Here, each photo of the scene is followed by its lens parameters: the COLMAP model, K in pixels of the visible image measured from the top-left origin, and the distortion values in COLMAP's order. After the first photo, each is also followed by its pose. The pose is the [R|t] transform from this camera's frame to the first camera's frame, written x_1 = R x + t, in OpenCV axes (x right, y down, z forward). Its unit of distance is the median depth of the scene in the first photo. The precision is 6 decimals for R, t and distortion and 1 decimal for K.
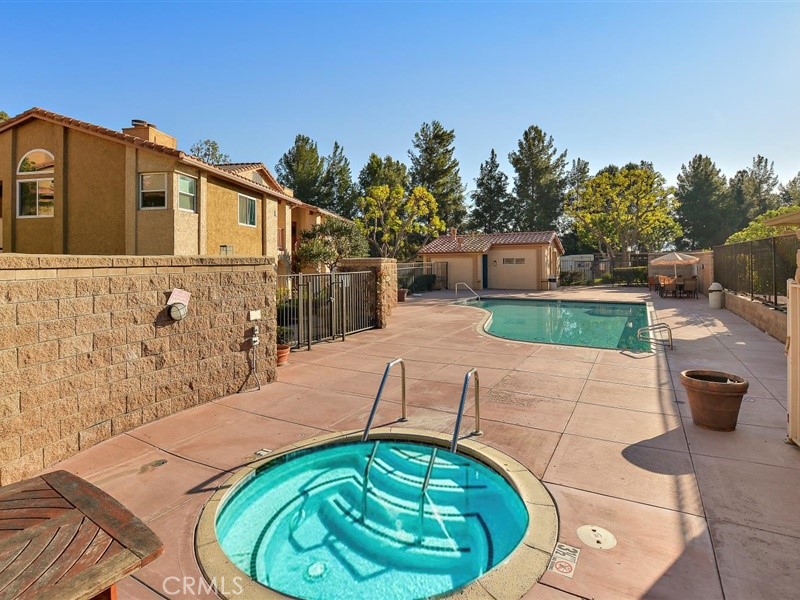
lens RADIAL K [[400.3, 0, 409.5], [0, 400.3, 288.6], [0, 0, 1]] dist [-0.001650, -0.000152]
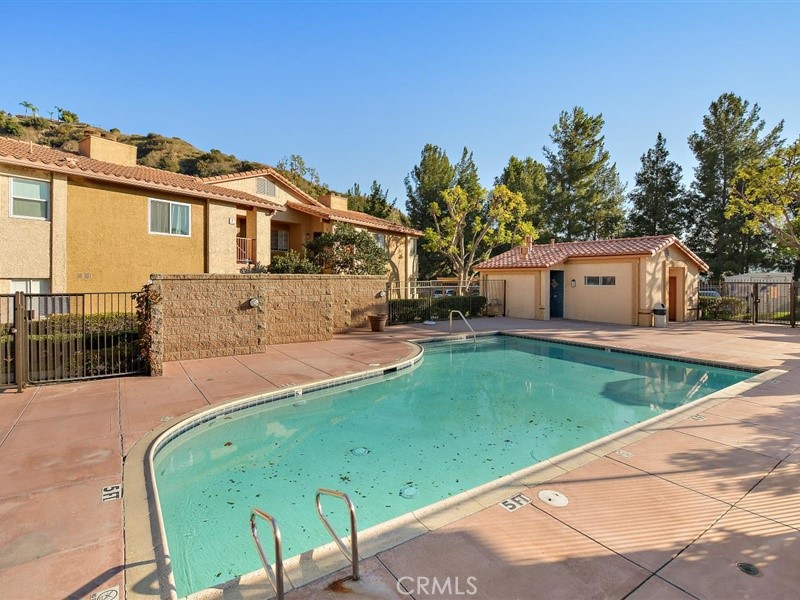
lens RADIAL K [[413.6, 0, 400.2], [0, 413.6, 305.6], [0, 0, 1]] dist [-0.017577, 0.000049]
pose [[0.906284, 0.042117, -0.420565, 0.101505], [-0.042239, 0.999067, 0.009028, -0.007570], [0.420553, 0.009583, 0.907217, 0.092279]]
